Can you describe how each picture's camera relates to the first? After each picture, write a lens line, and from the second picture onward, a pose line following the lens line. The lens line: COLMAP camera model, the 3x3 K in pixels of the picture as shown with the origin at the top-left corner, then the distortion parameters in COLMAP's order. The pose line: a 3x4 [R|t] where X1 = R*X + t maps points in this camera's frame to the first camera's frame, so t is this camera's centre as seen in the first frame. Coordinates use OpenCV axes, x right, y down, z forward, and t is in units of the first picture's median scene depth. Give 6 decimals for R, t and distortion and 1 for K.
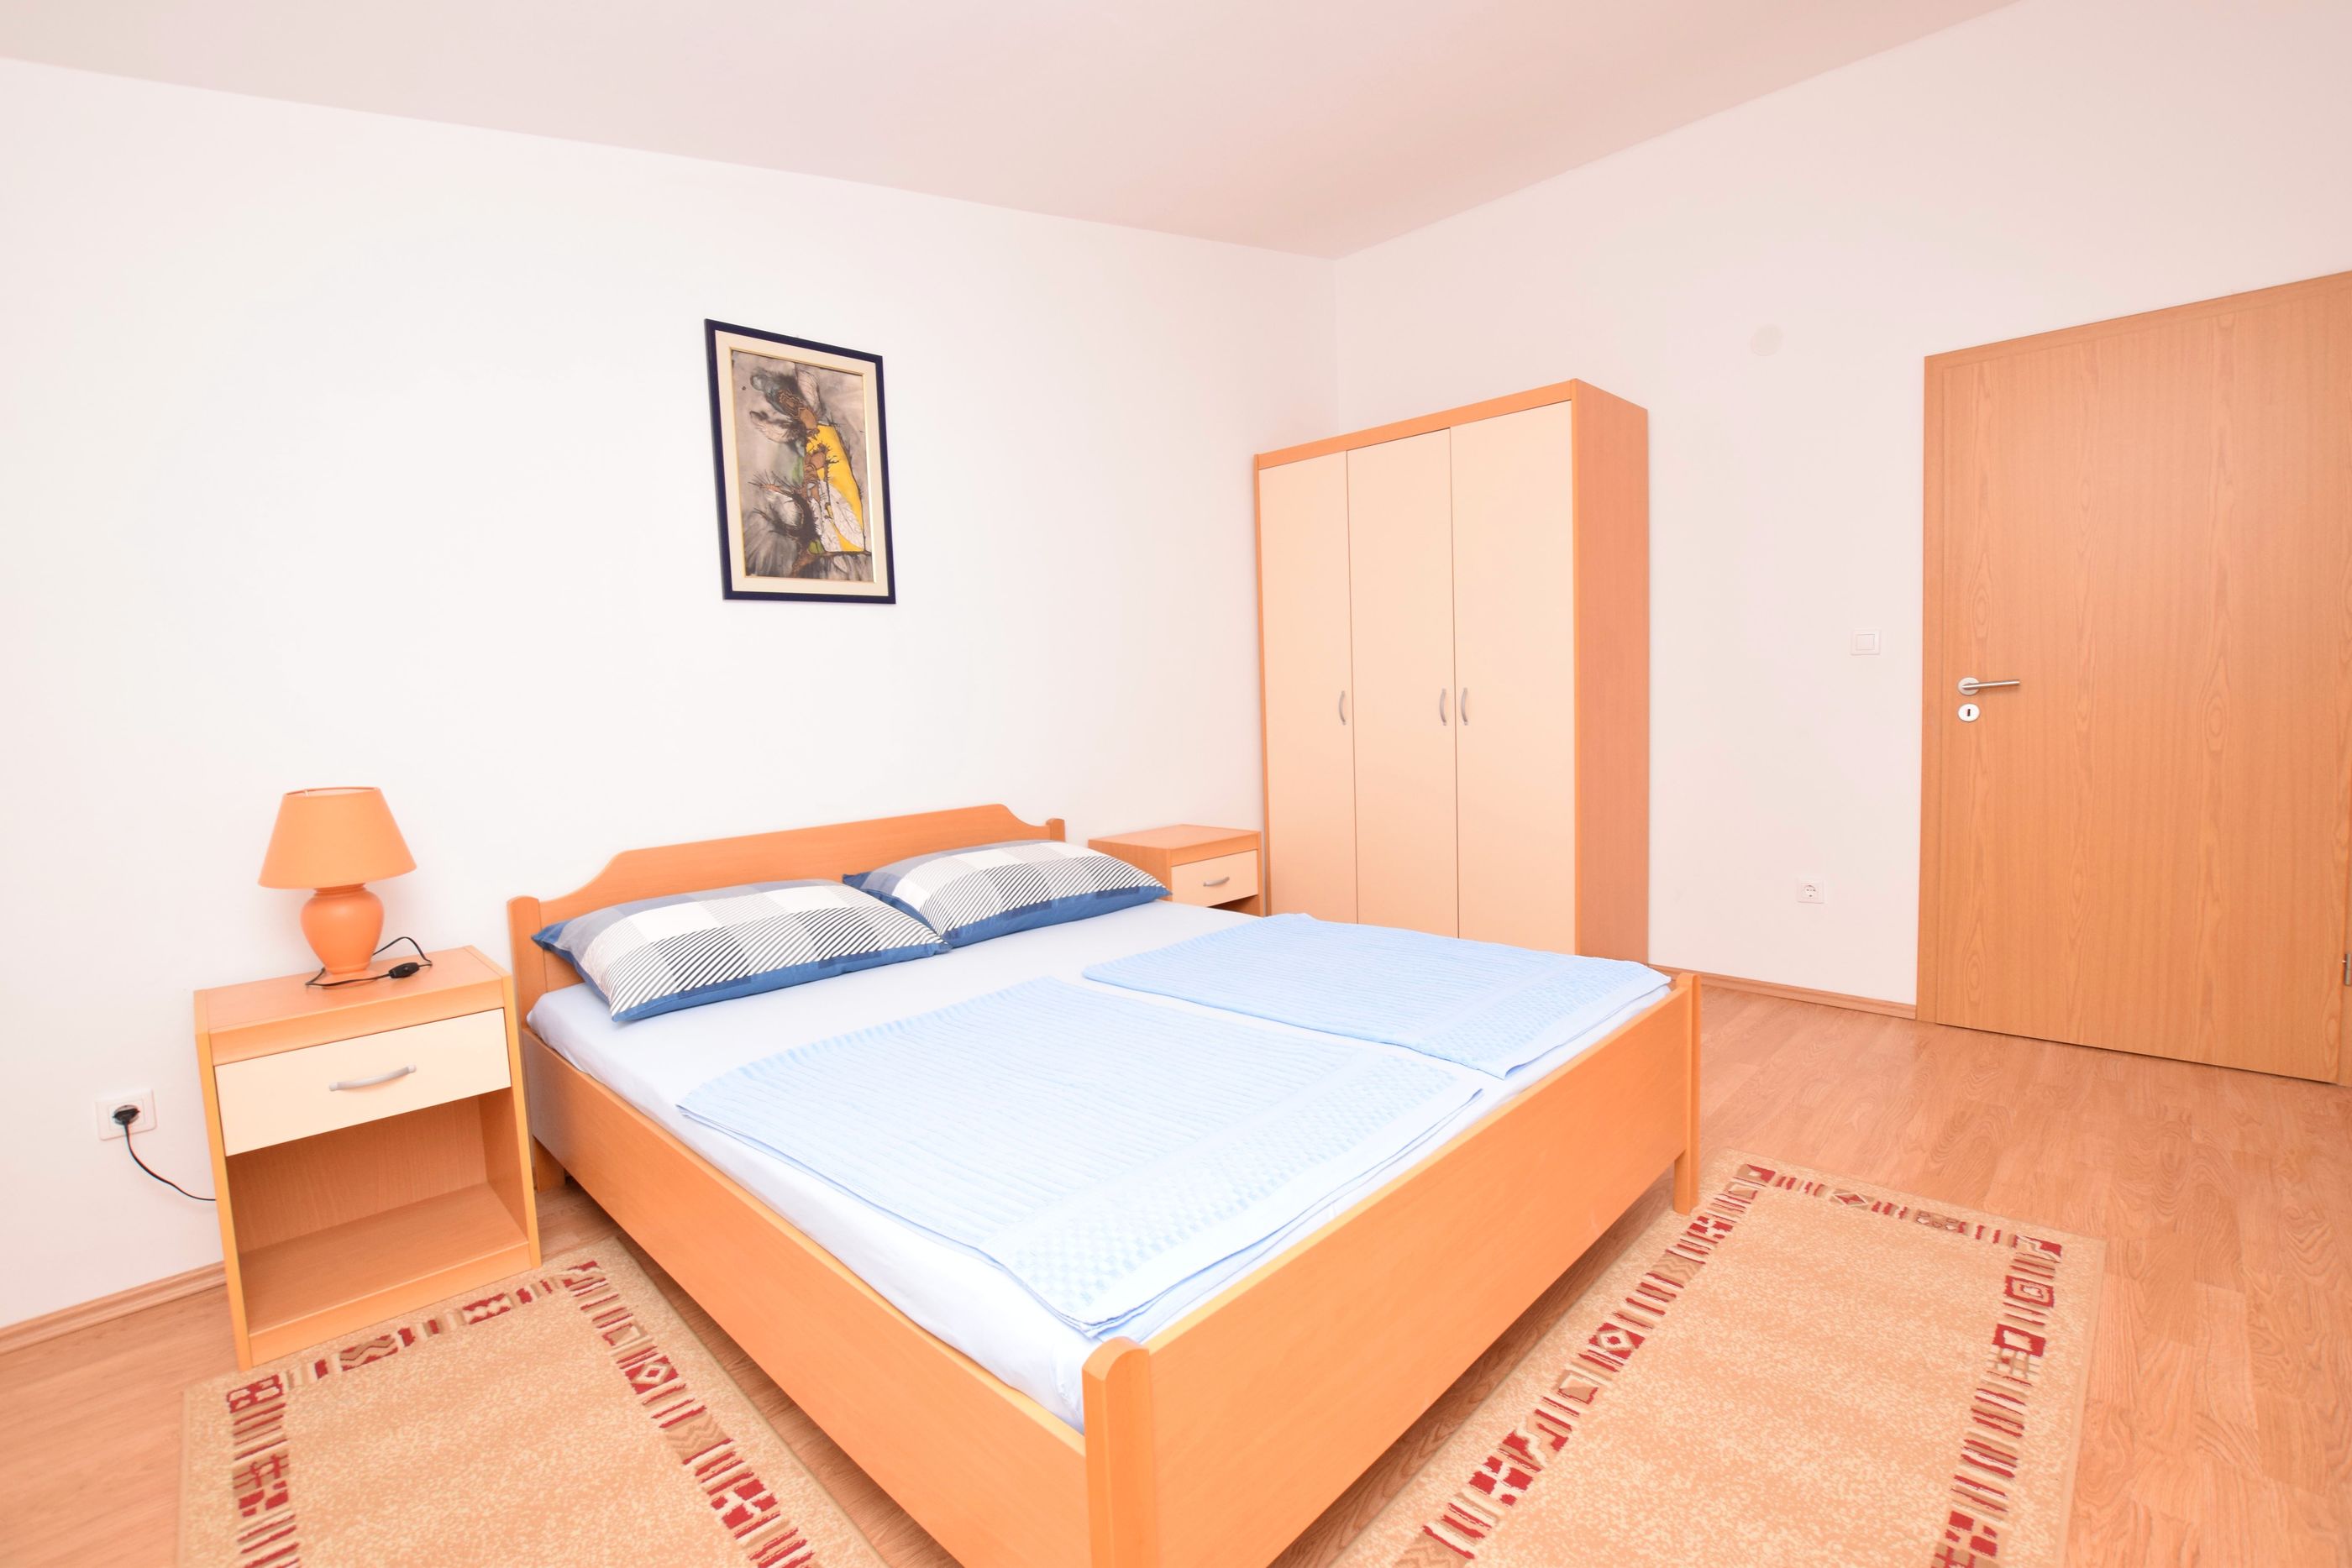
lens RADIAL K [[1028.3, 0, 1177.6], [0, 1028.3, 776.8], [0, 0, 1]] dist [-0.040759, 0.007844]
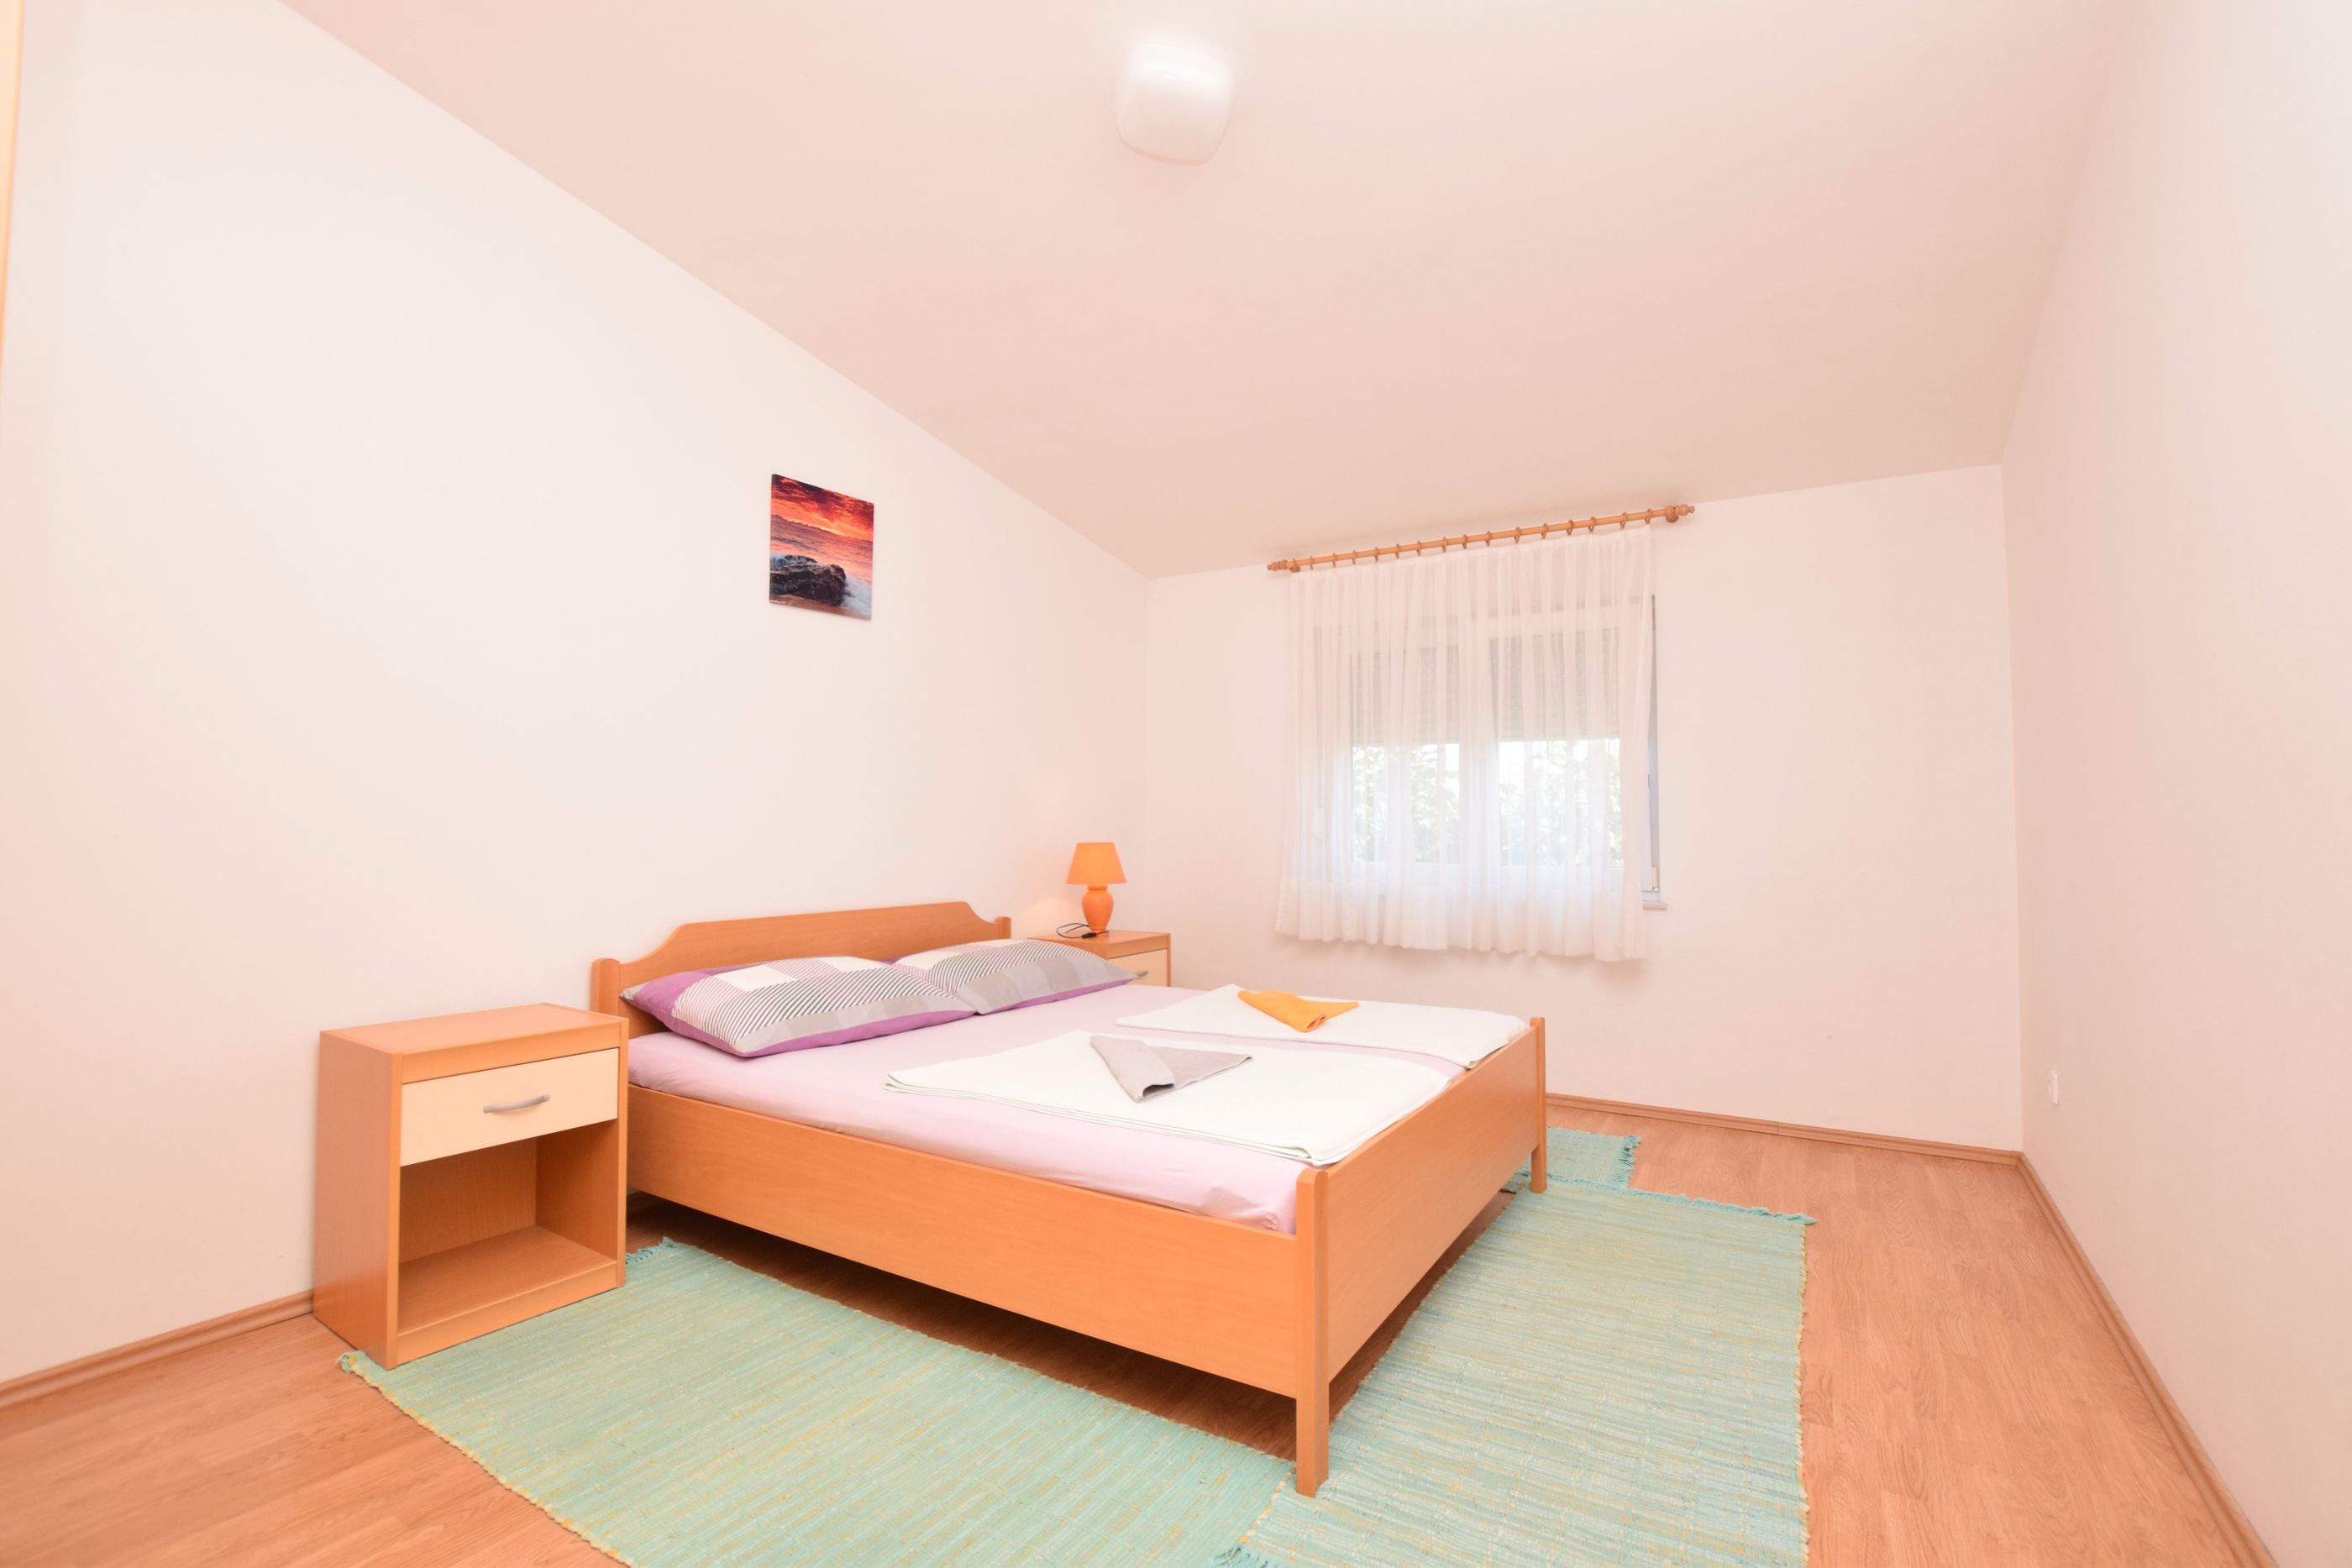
lens RADIAL K [[1076.0, 0, 1176.0], [0, 1076.0, 784.0], [0, 0, 1]] dist [-0.042850, 0.007692]
pose [[0.967617, 0.072360, 0.241831, -0.358400], [-0.043330, 0.991426, -0.123279, 0.049775], [-0.248678, 0.108809, 0.962455, -0.351570]]
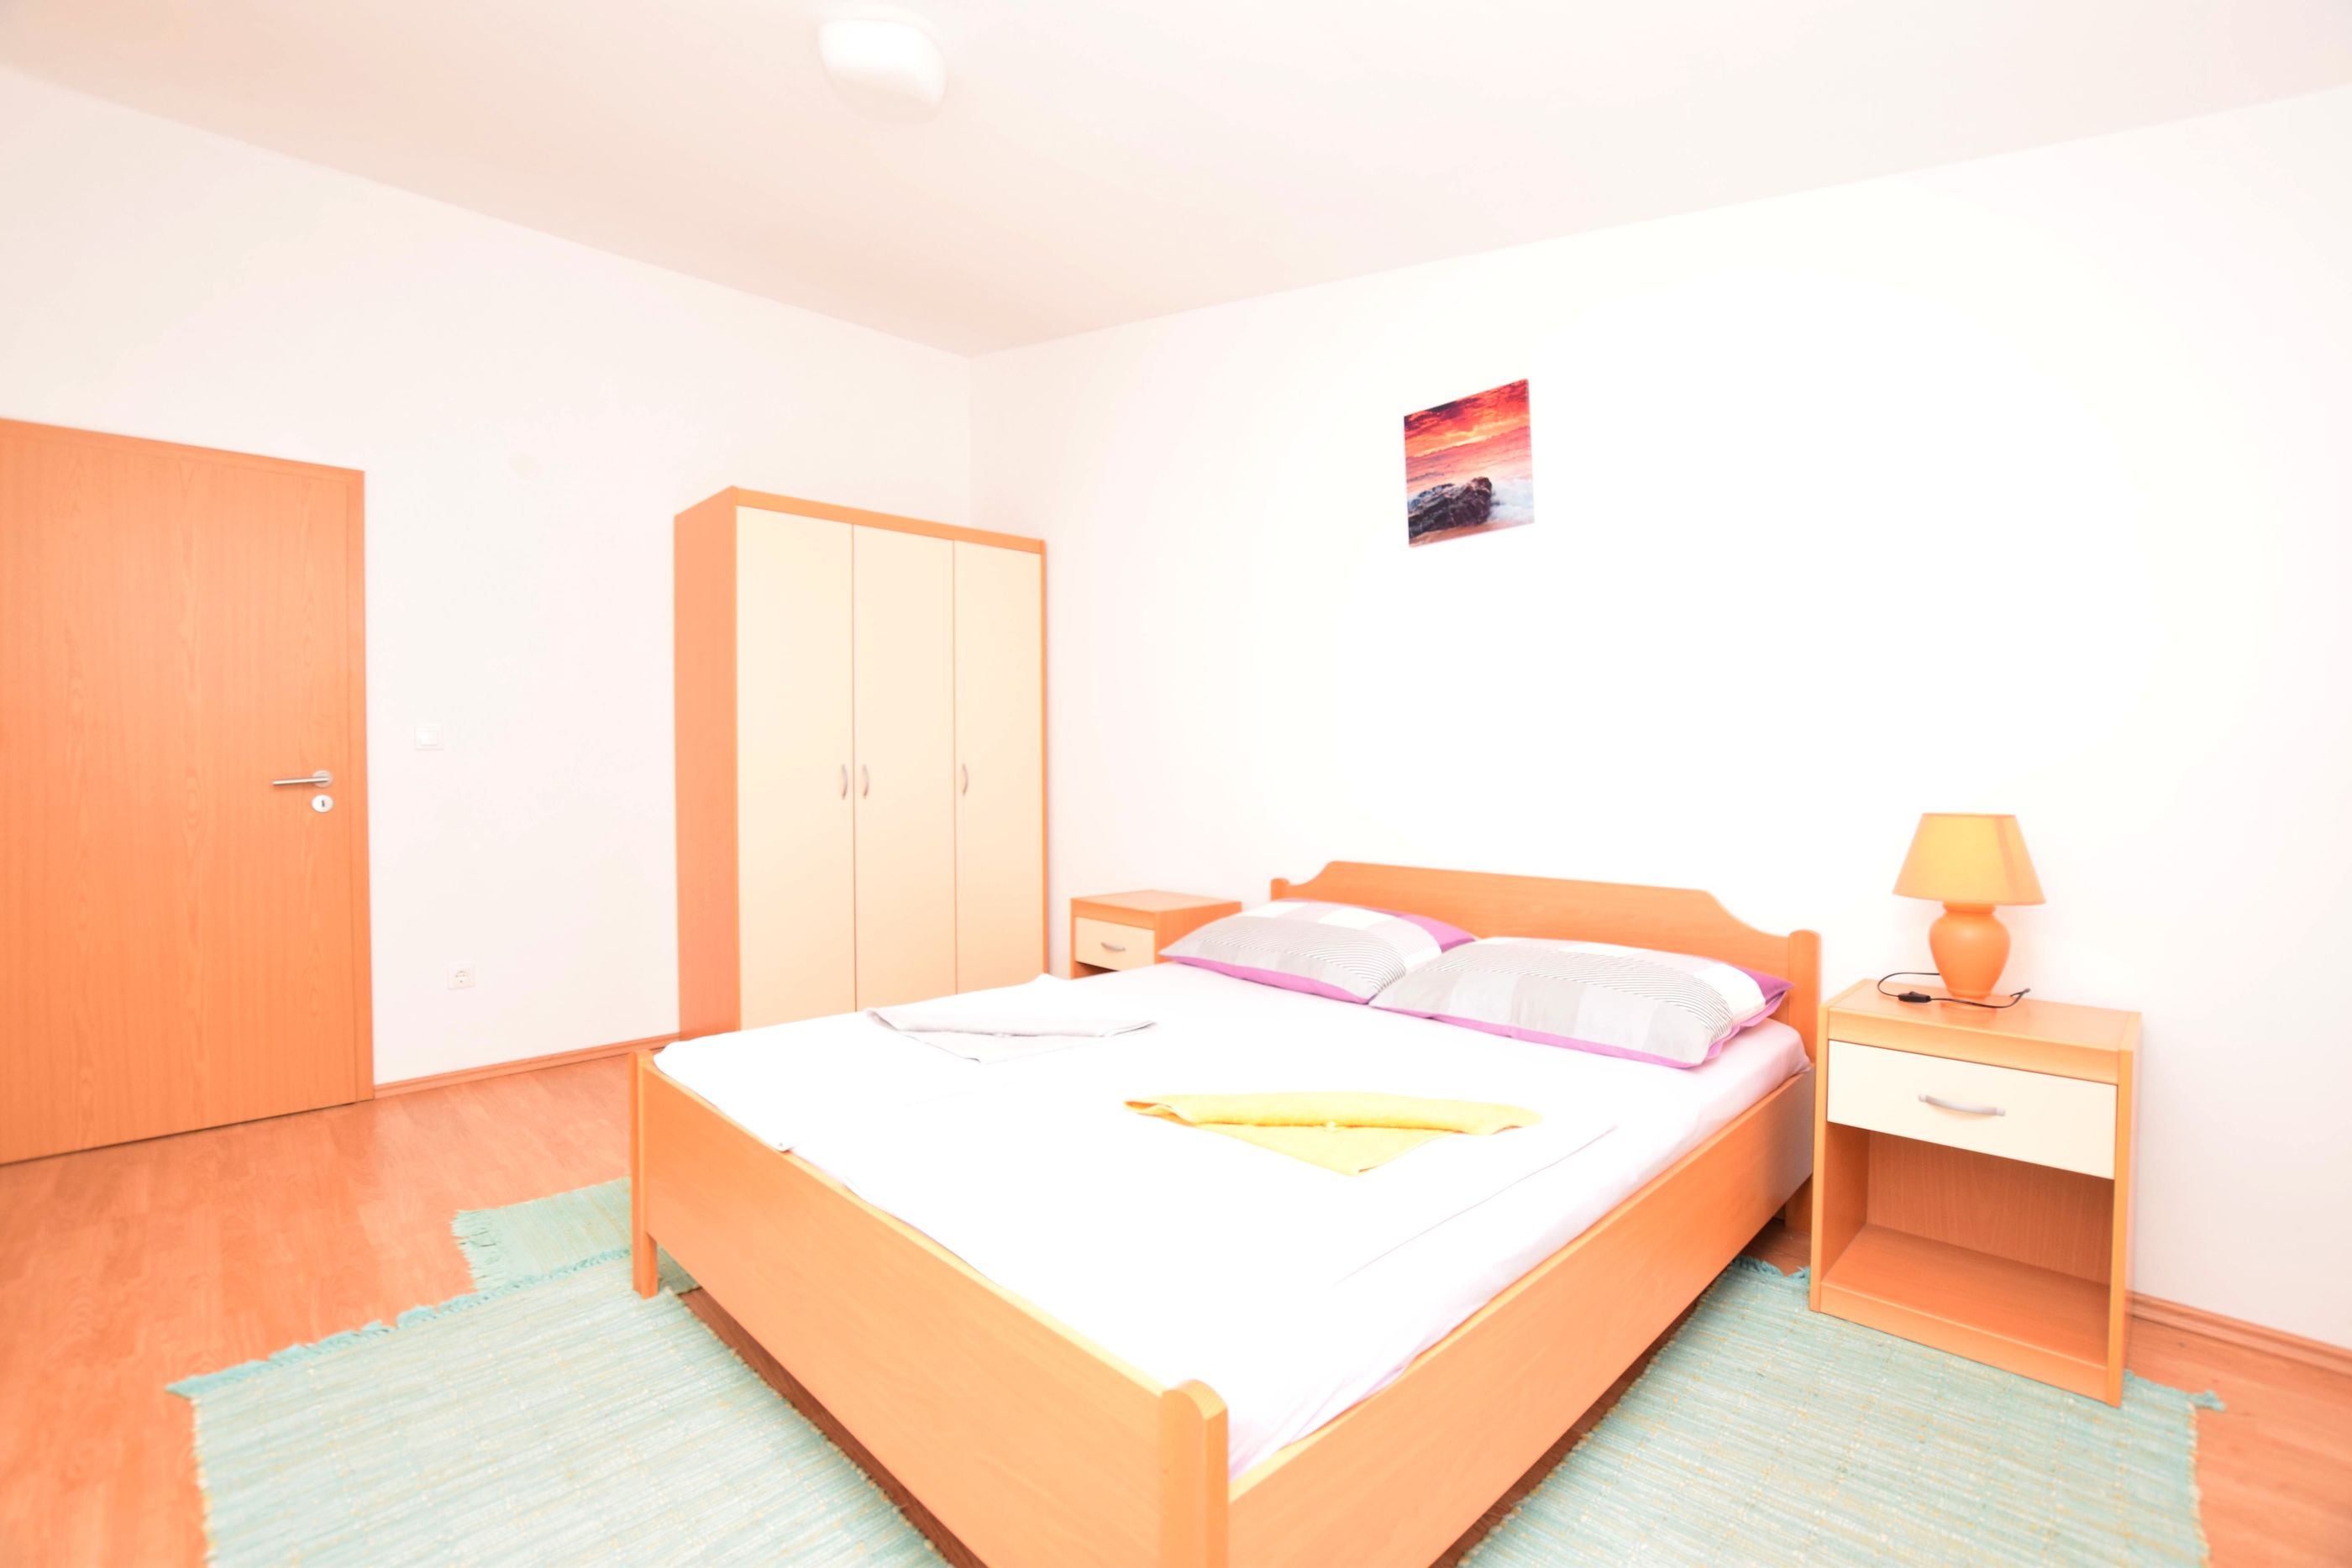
lens RADIAL K [[1076.0, 0, 1176.0], [0, 1076.0, 784.0], [0, 0, 1]] dist [-0.042850, 0.007692]
pose [[-0.023750, 0.072940, -0.997054, 0.216428], [-0.078376, 0.994129, 0.074593, -0.027684], [0.996641, 0.079916, -0.017894, 0.220969]]
